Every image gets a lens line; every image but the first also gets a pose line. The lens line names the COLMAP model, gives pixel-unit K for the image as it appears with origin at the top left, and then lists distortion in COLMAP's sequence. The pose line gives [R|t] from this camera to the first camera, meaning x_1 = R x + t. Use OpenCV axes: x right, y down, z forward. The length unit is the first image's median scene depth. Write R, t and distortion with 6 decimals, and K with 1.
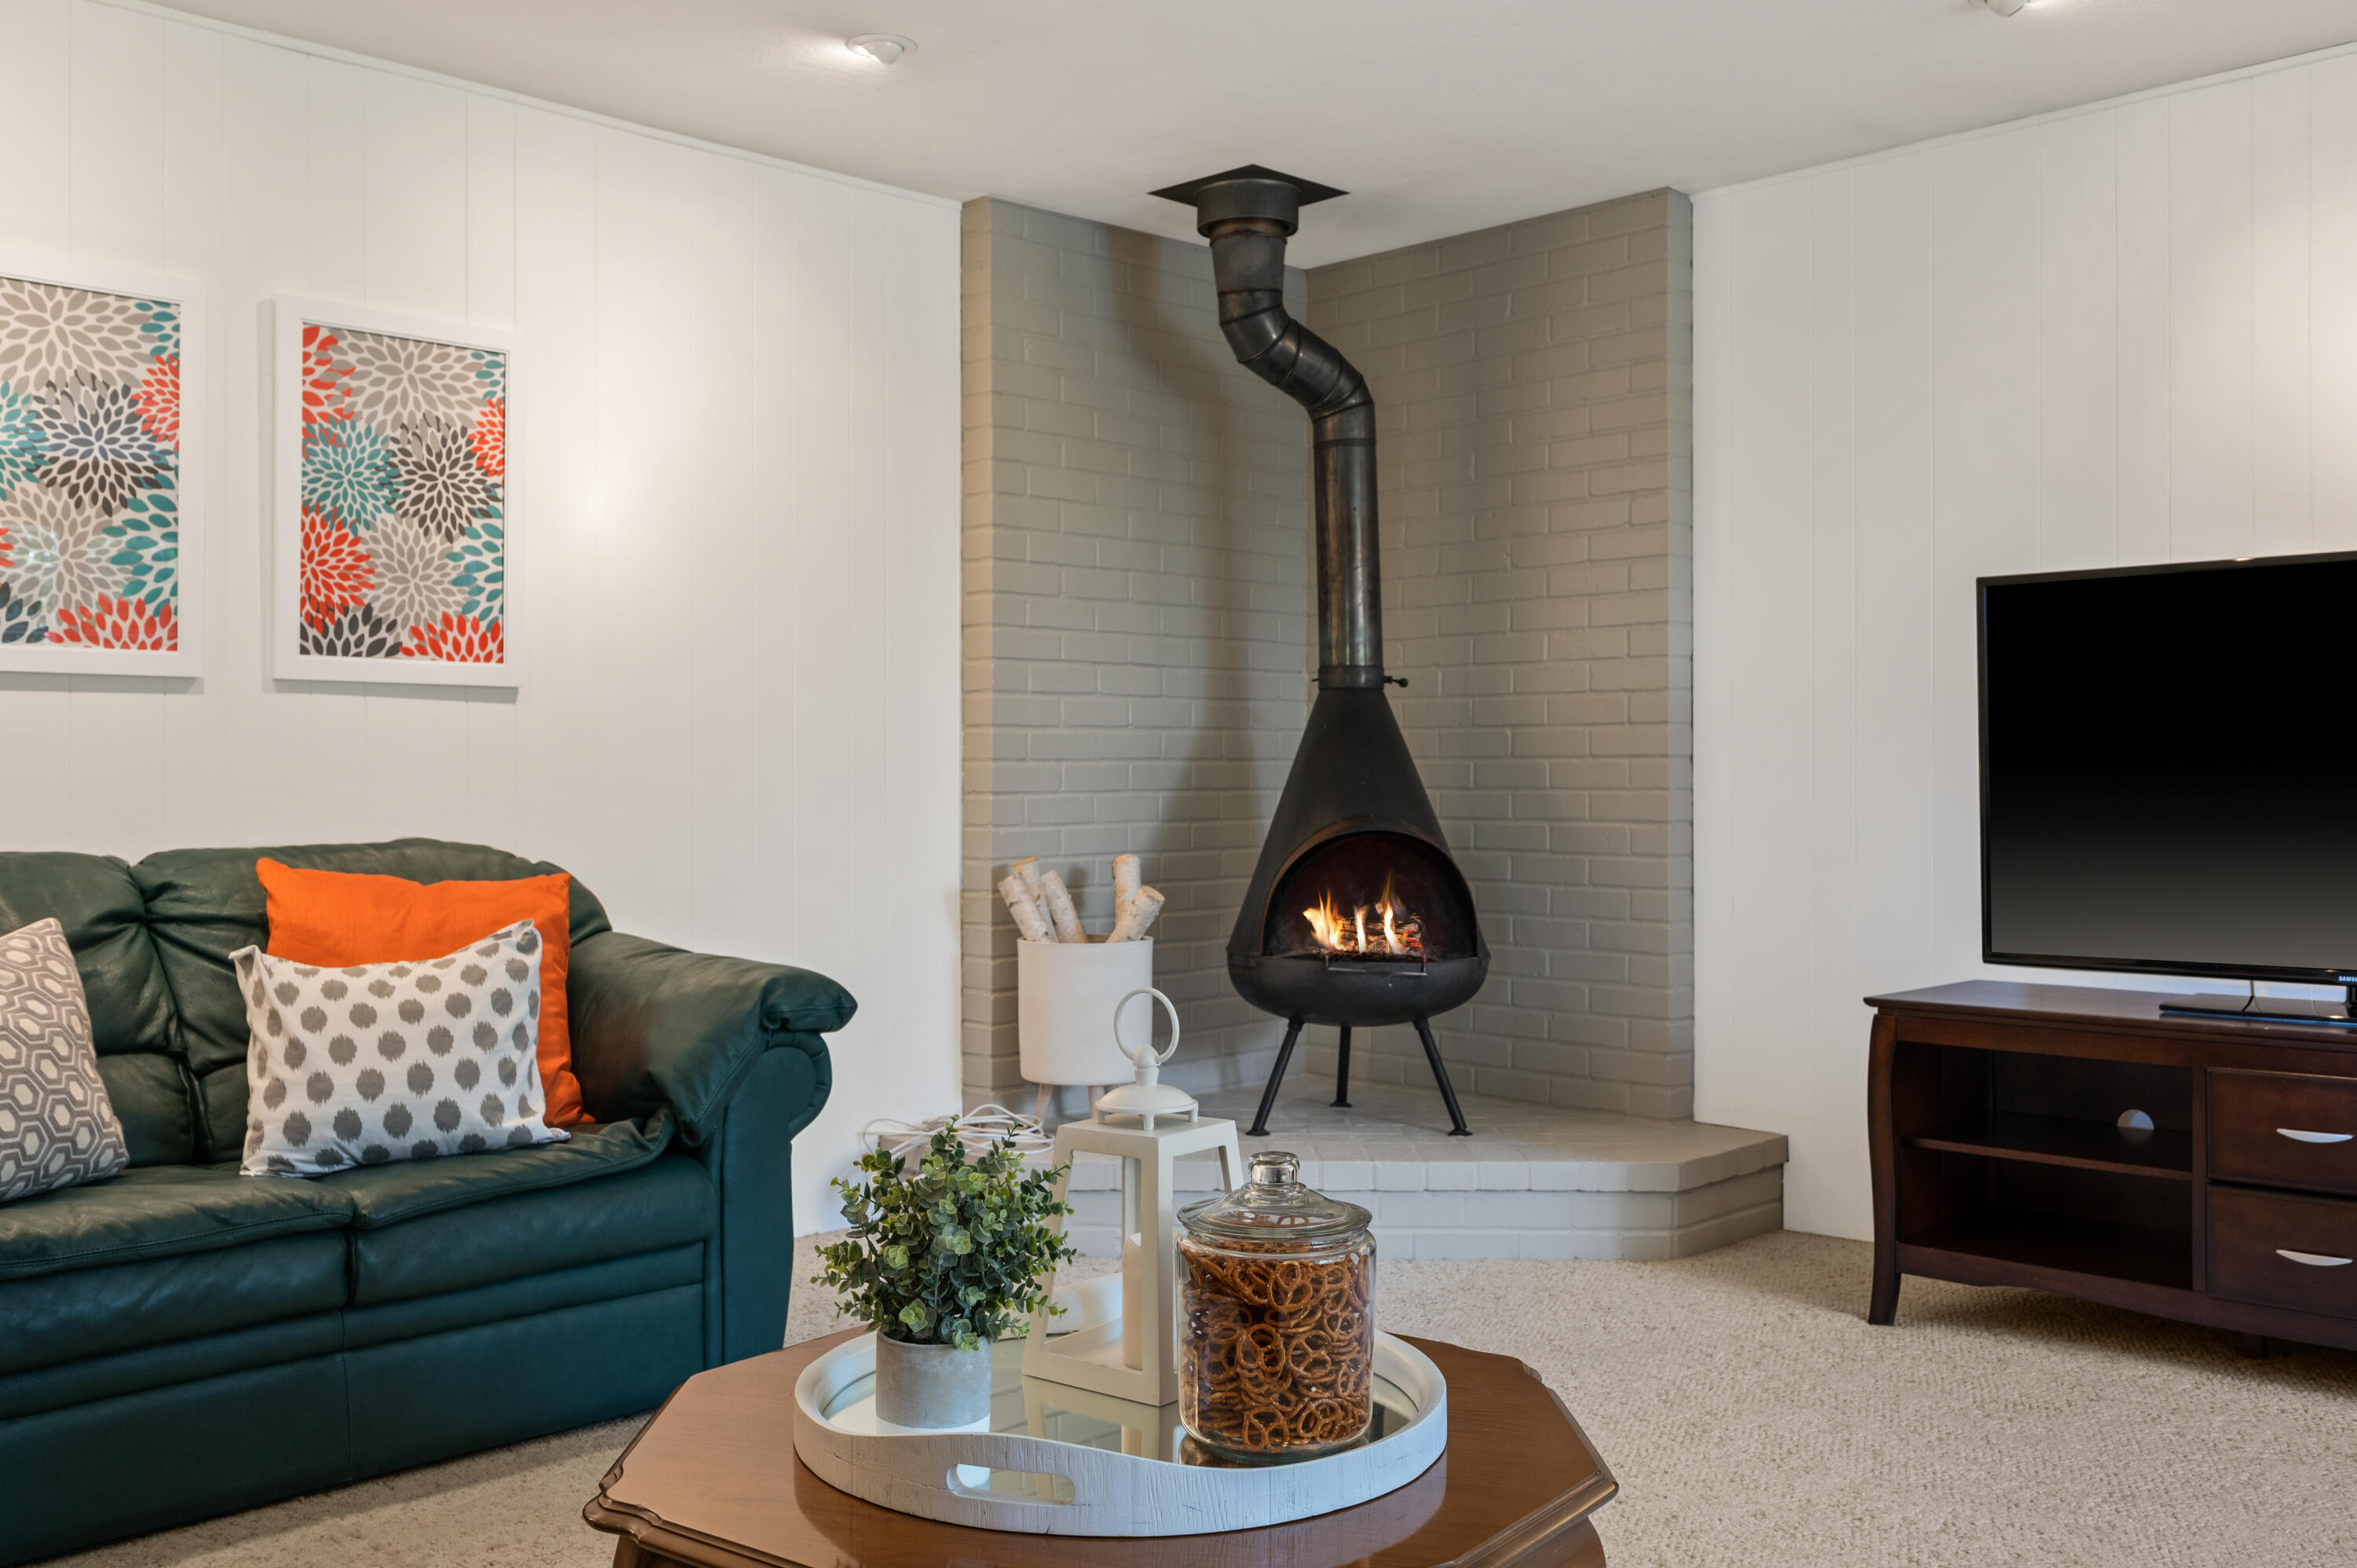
lens RADIAL K [[2058.3, 0, 1178.5], [0, 2058.3, 784.0], [0, 0, 1]] dist [-0.001773, 0.001239]
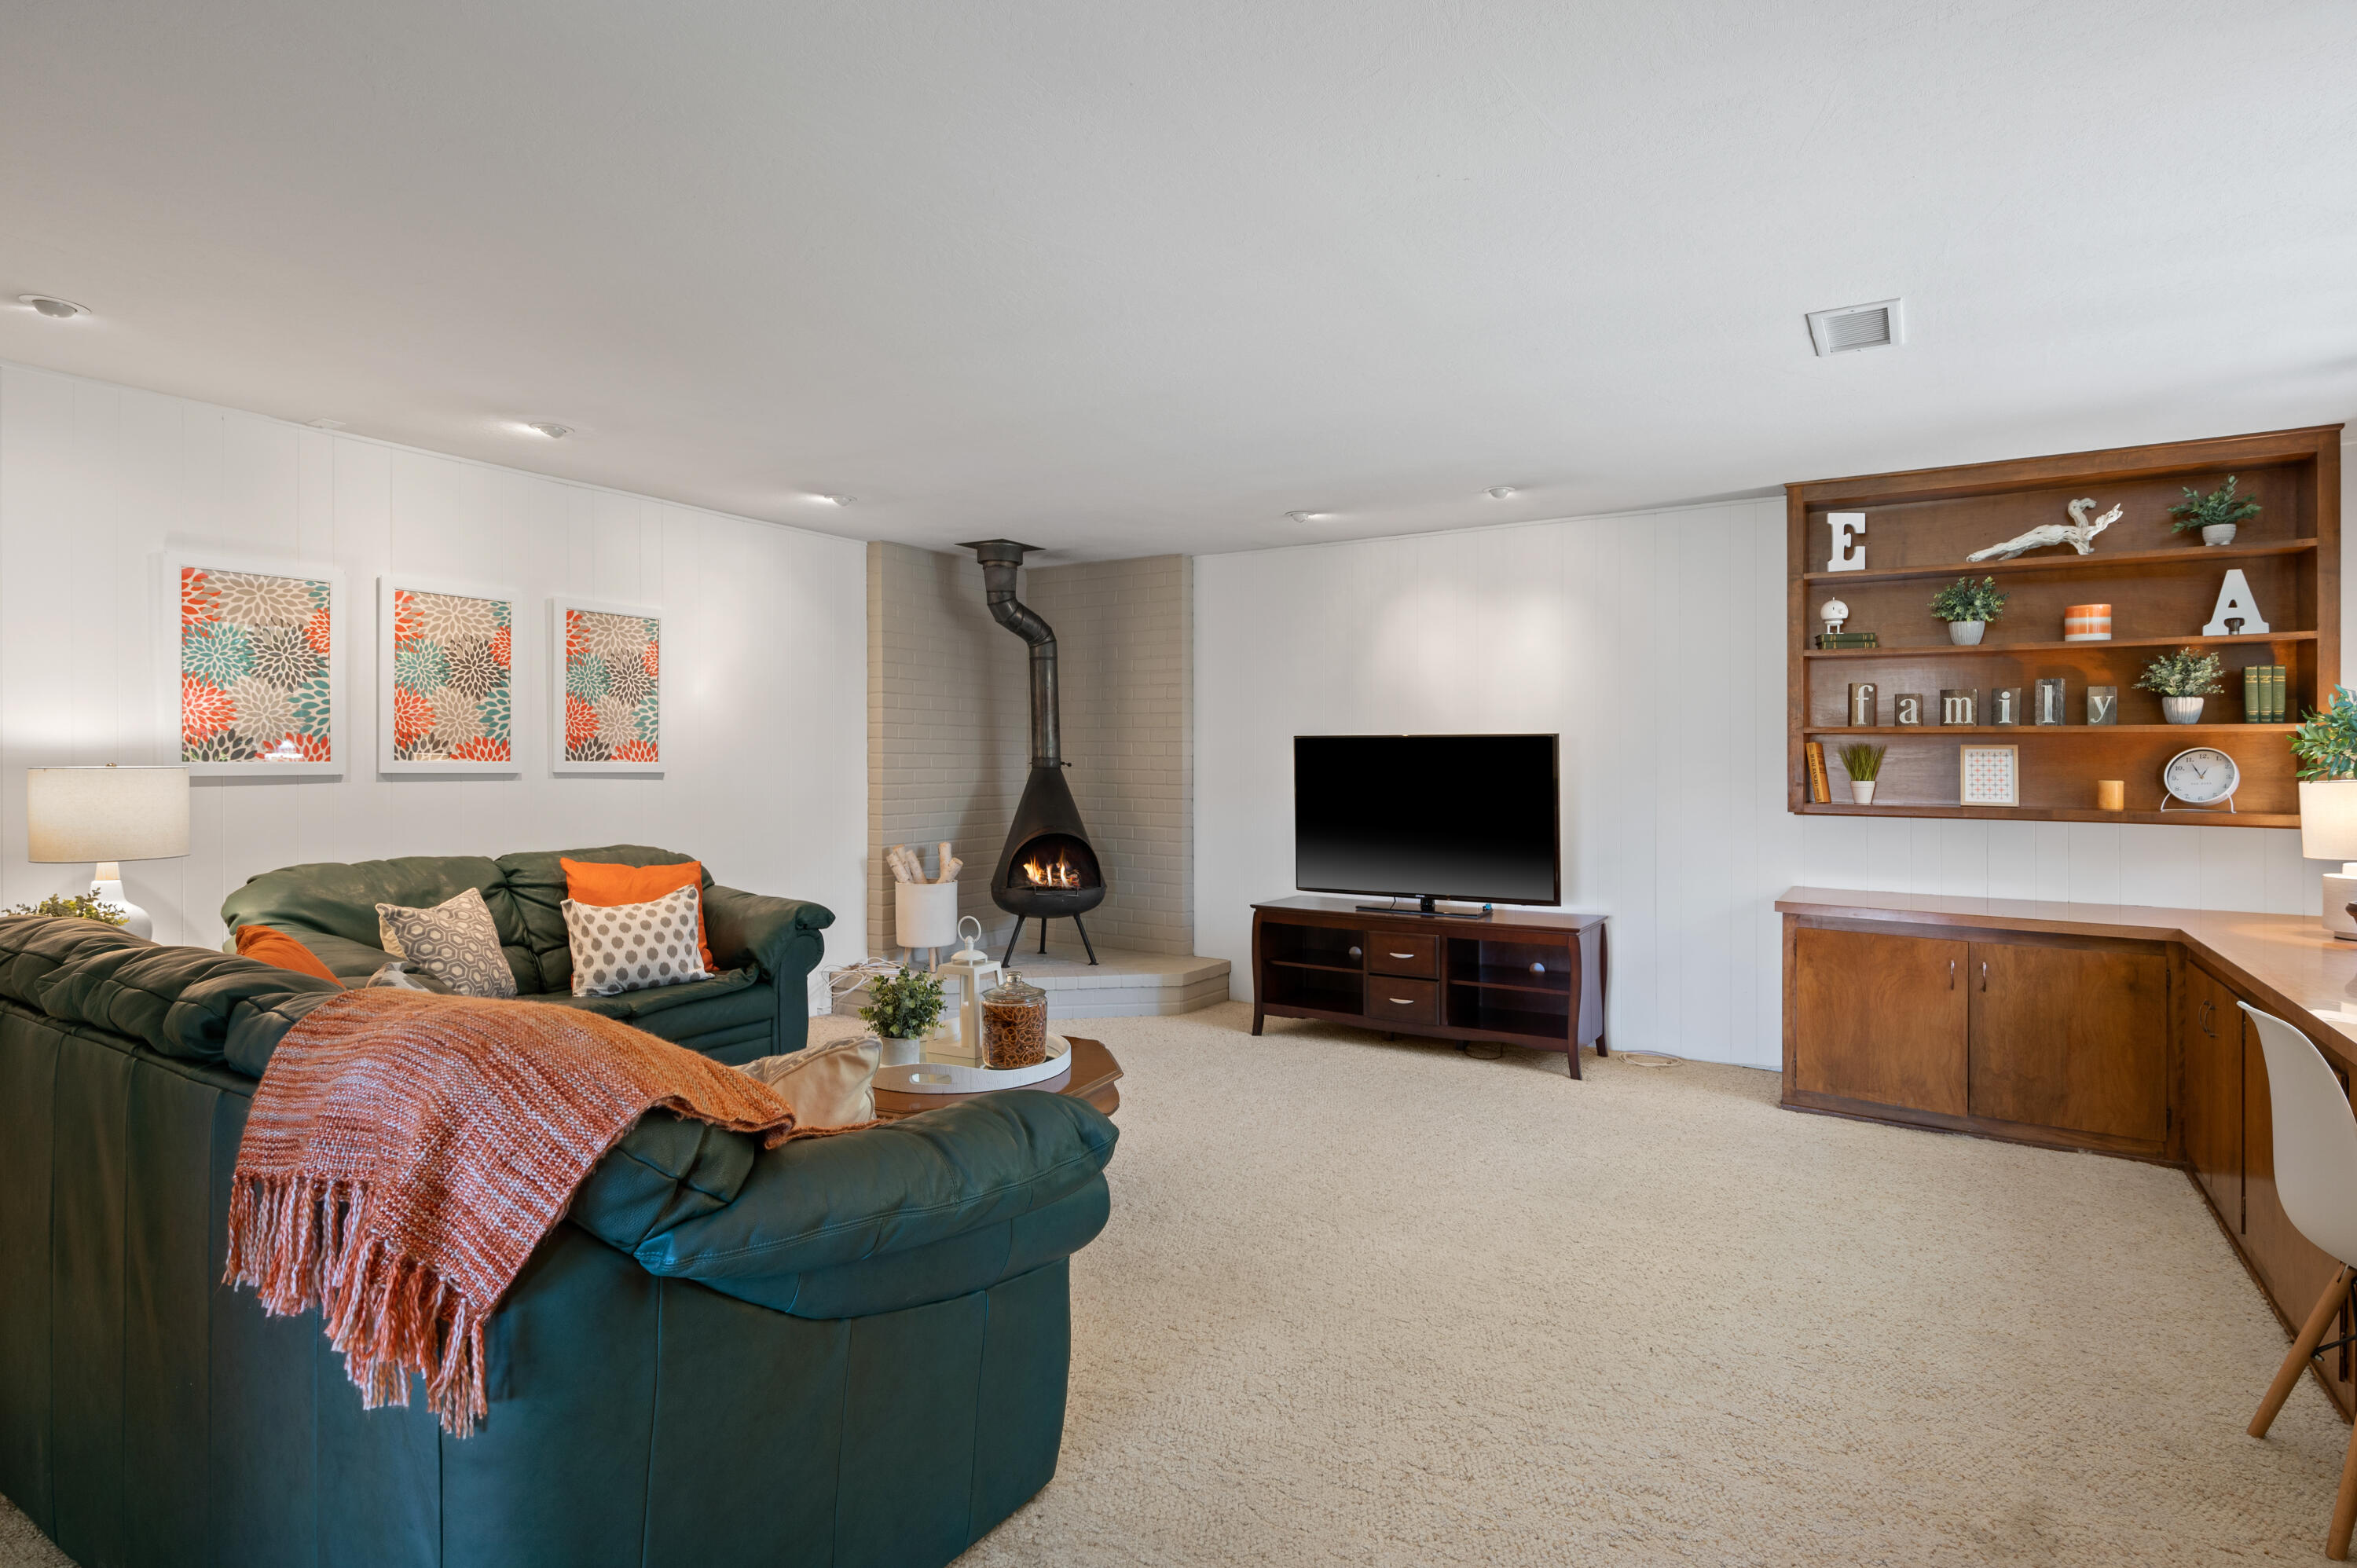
lens RADIAL K [[1179.5, 0, 1153.6], [0, 1179.5, 752.4], [0, 0, 1]] dist [-0.002971, -0.000257]
pose [[0.985967, 0.000271, 0.166939, -0.019303], [0.001664, 0.999933, -0.011452, -0.058556], [-0.166931, 0.011569, 0.985901, -0.355434]]
